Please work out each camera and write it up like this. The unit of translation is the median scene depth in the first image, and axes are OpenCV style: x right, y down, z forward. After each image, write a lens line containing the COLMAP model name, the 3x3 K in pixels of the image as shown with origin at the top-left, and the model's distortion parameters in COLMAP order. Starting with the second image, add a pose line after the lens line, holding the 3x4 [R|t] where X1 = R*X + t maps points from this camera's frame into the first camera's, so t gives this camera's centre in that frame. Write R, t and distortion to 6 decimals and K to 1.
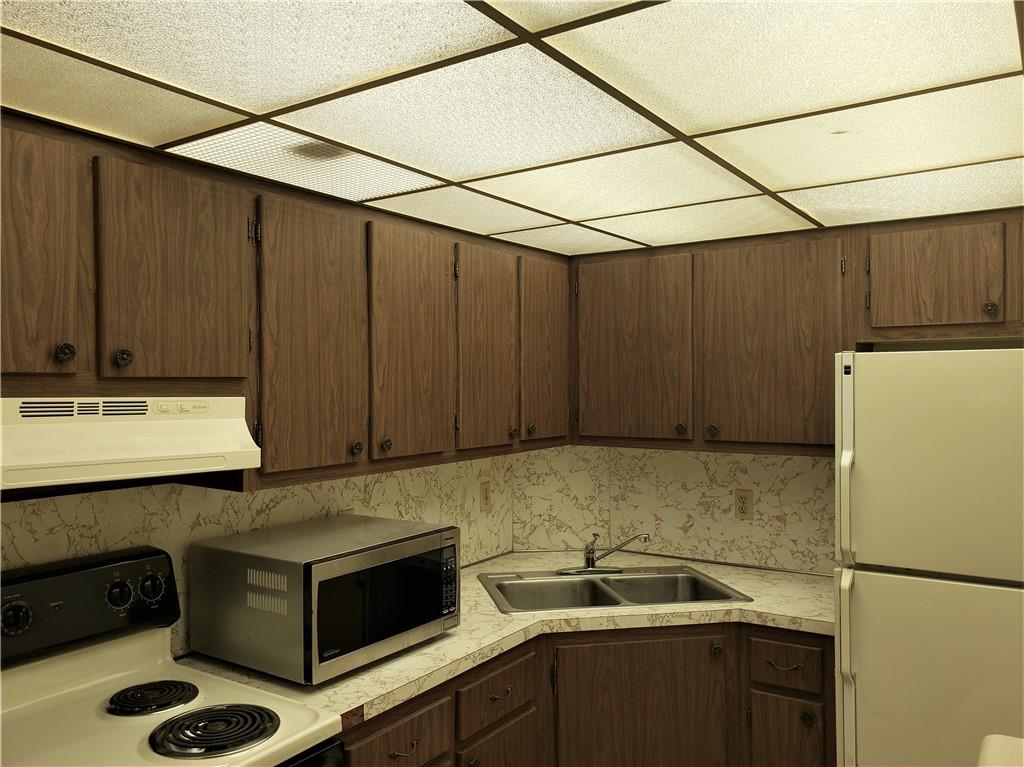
lens RADIAL K [[811.9, 0, 497.2], [0, 811.9, 377.3], [0, 0, 1]] dist [0.037927, -0.013013]
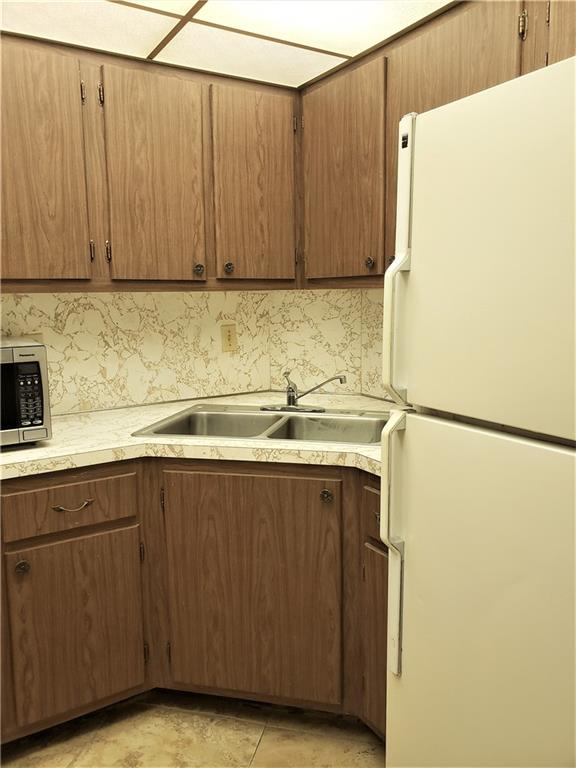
lens RADIAL K [[608.9, 0, 298.5], [0, 608.9, 370.6], [0, 0, 1]] dist [0.037927, -0.013013]
pose [[0.917465, 0.044896, -0.395275, 0.508932], [0.010220, 0.990623, 0.136238, 0.106256], [0.397685, -0.129033, 0.908403, 0.394075]]
